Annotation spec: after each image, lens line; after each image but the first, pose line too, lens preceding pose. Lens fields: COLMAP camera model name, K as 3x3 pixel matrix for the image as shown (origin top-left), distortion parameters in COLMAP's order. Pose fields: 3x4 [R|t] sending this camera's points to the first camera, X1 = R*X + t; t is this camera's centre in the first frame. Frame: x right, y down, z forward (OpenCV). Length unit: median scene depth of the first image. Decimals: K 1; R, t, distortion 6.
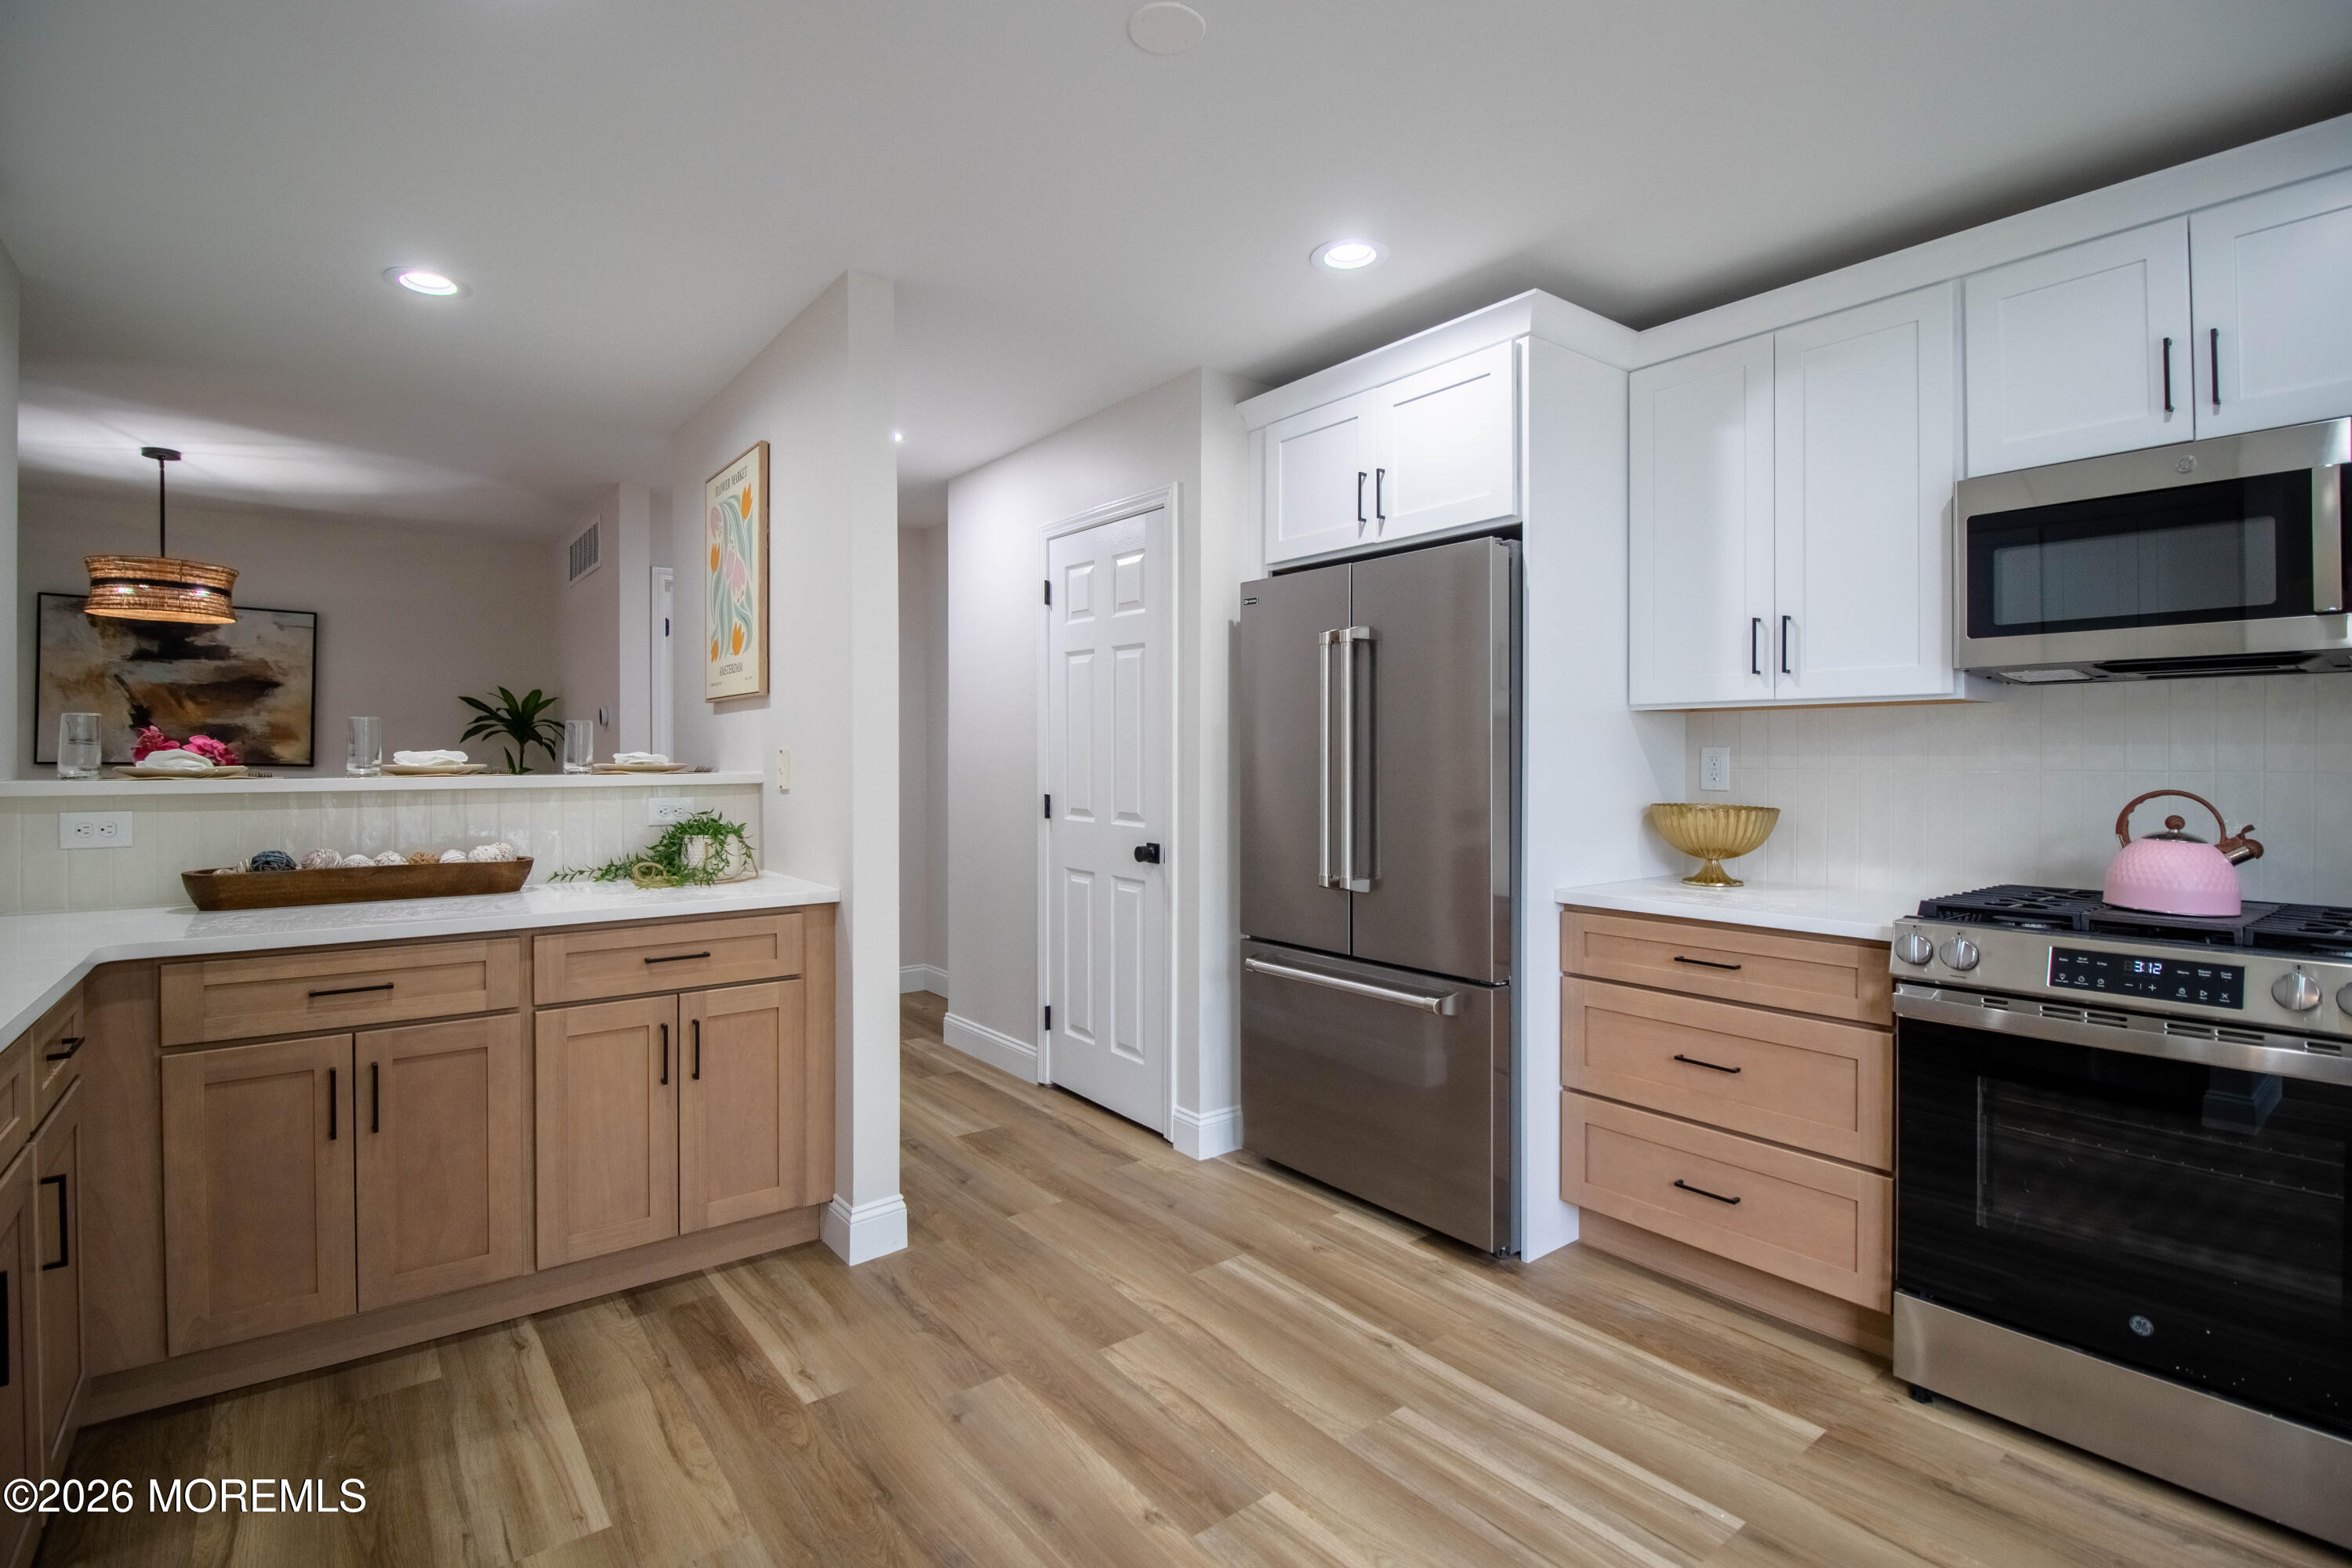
lens RADIAL K [[1091.6, 0, 1165.1], [0, 1091.6, 751.7], [0, 0, 1]] dist [-0.003869, -0.010969]
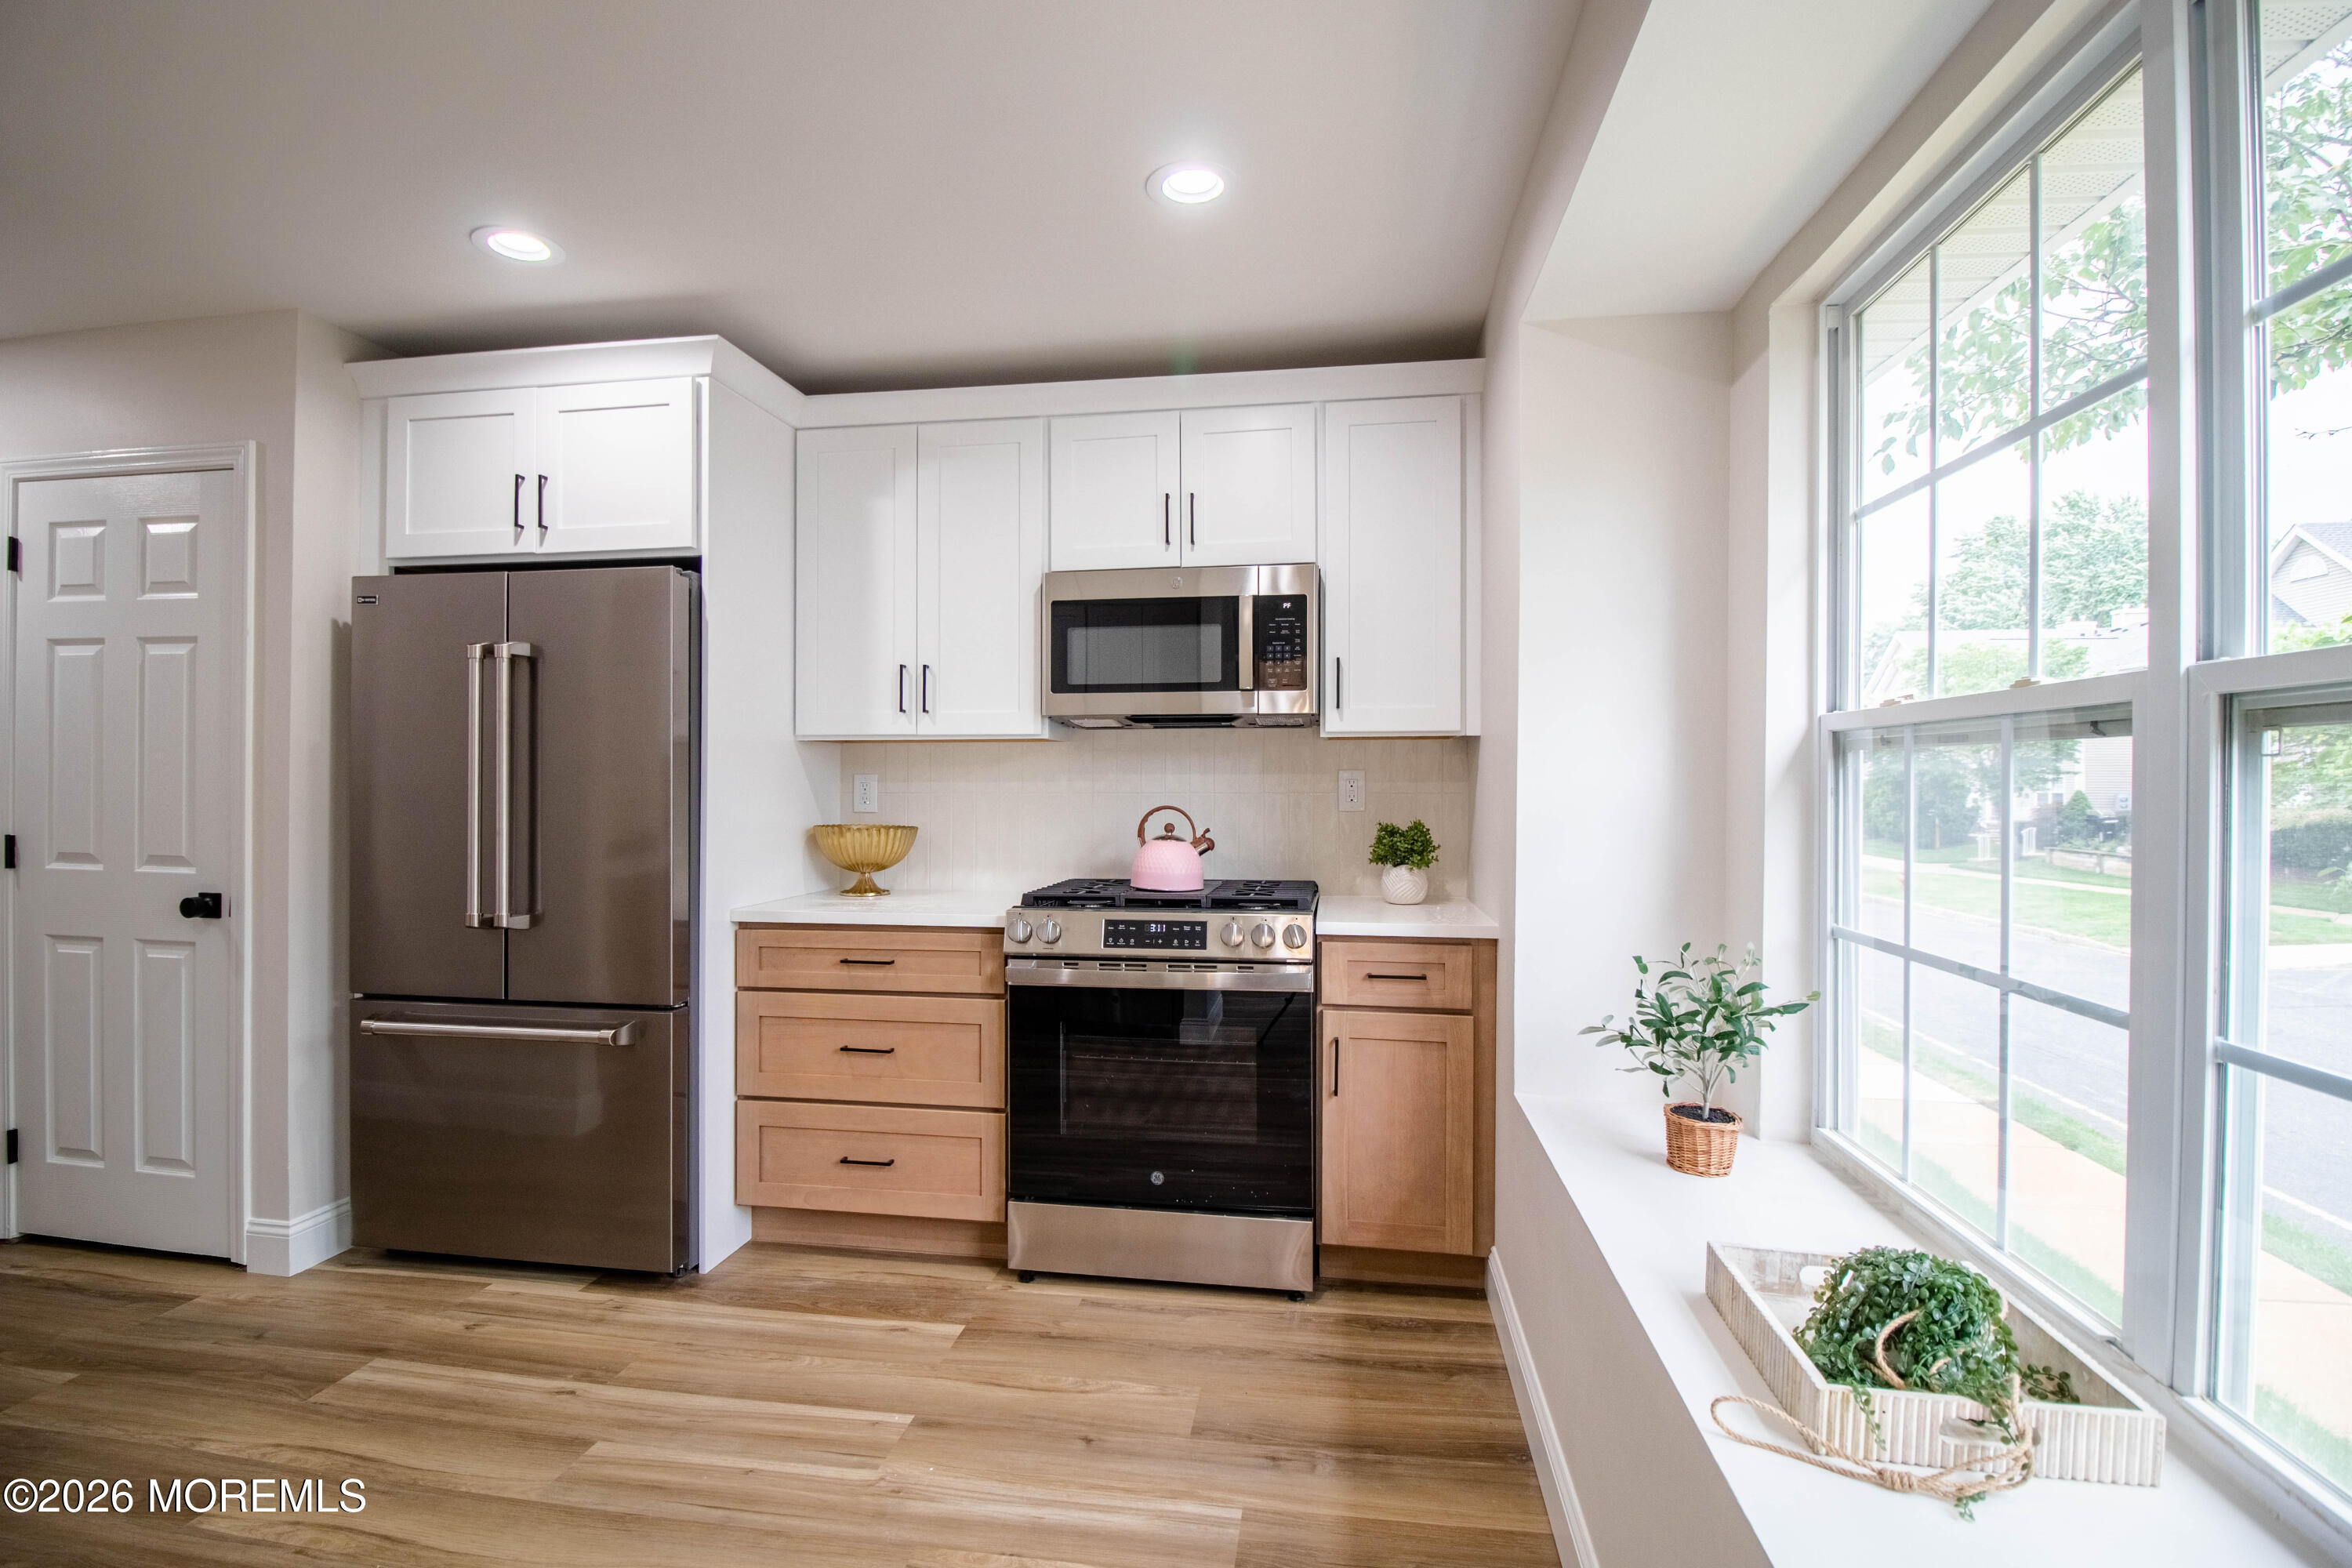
lens RADIAL K [[1091.6, 0, 1165.1], [0, 1091.6, 751.7], [0, 0, 1]] dist [-0.003869, -0.010969]
pose [[0.725729, 0.019707, 0.687698, -0.071800], [-0.002897, 0.999668, -0.025591, 0.000462], [-0.687975, 0.016580, 0.725545, -0.057246]]
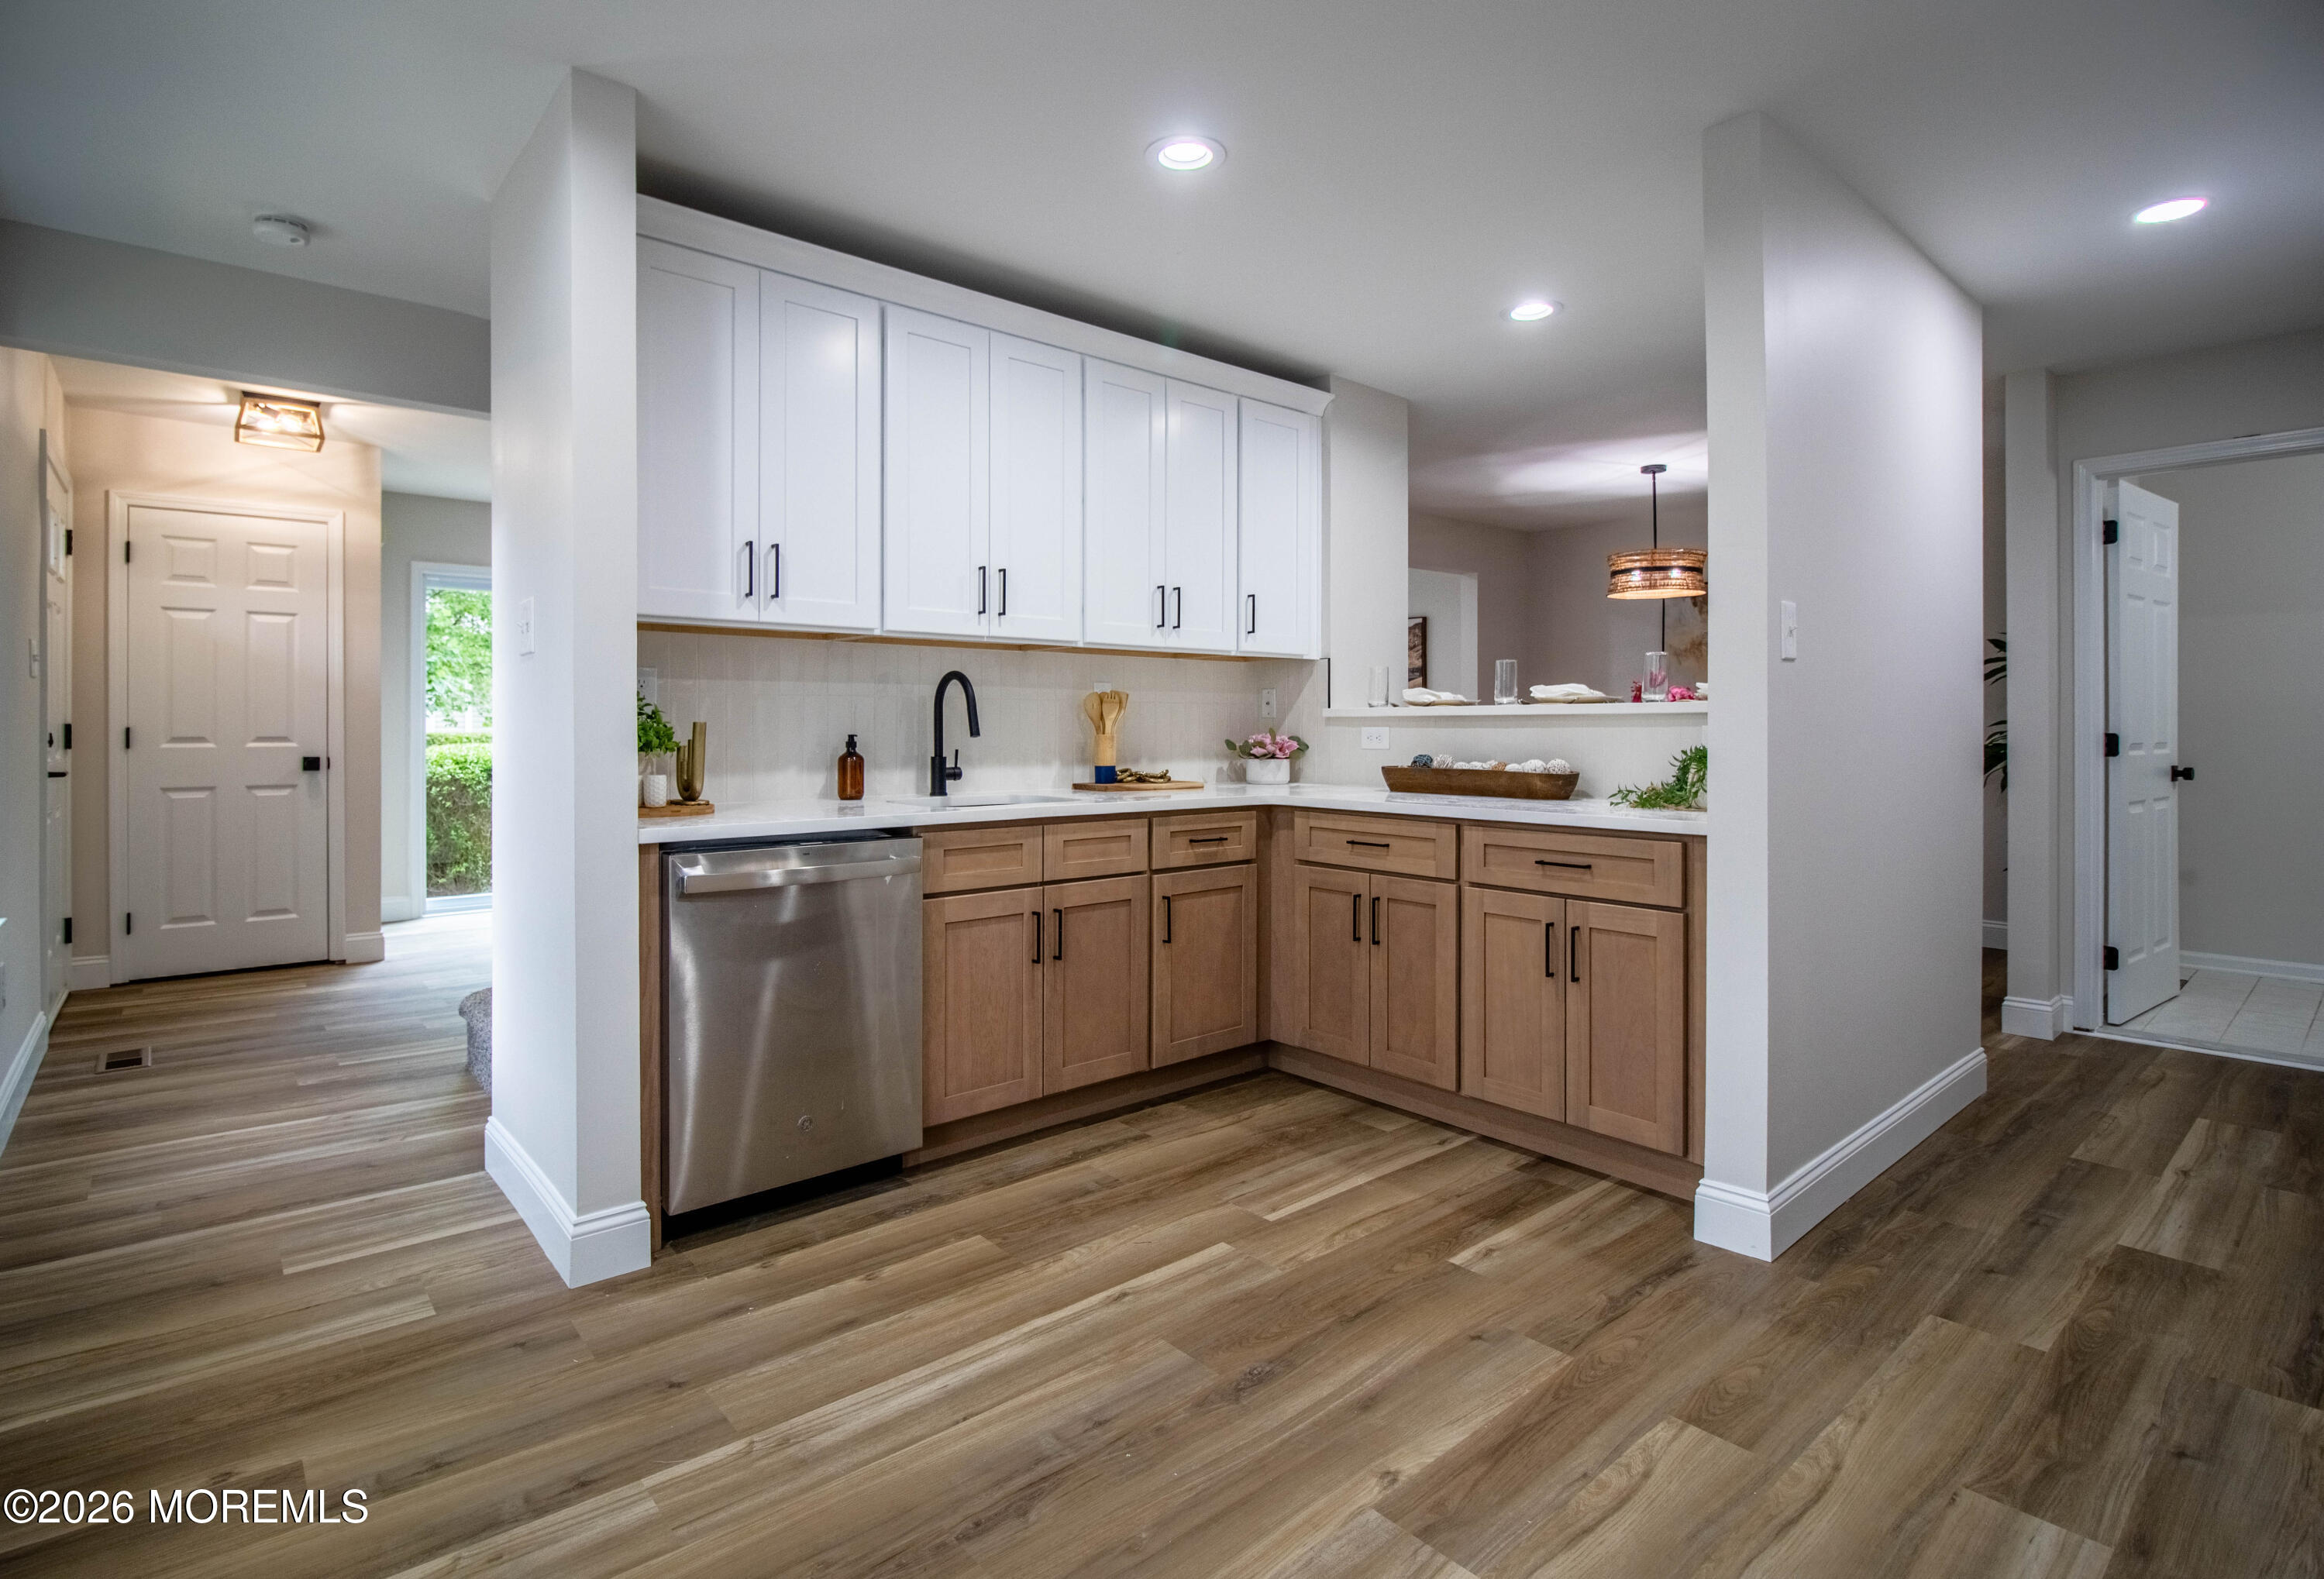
lens RADIAL K [[1149.2, 0, 1153.2], [0, 1149.2, 730.5], [0, 0, 1]] dist [-0.022928, -0.000644]
pose [[0.049970, 0.004246, -0.998742, 0.606319], [-0.000350, 0.999991, 0.004233, 0.046908], [0.998751, 0.000138, 0.049971, 0.490464]]
